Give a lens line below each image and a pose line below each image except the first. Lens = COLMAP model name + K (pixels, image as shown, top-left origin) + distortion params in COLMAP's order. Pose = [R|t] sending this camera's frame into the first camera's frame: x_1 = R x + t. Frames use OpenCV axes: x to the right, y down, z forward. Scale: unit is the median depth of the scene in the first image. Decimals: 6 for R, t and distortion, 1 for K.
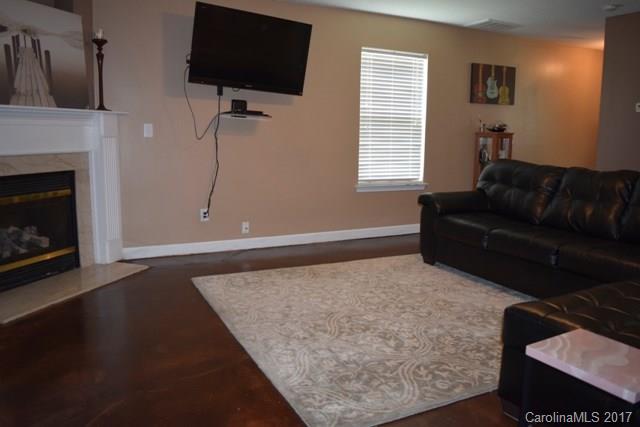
lens RADIAL K [[500.1, 0, 321.7], [0, 500.1, 214.1], [0, 0, 1]] dist [-0.097712, 0.018953]
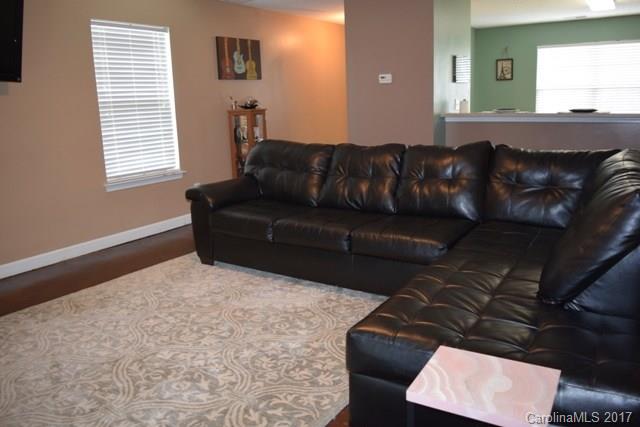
lens RADIAL K [[500.1, 0, 319.1], [0, 500.1, 212.8], [0, 0, 1]] dist [-0.097712, 0.018953]
pose [[0.866531, -0.148209, 0.476612, -0.028295], [0.122461, 0.988840, 0.084847, -0.048972], [-0.483868, -0.015156, 0.875010, 0.129087]]
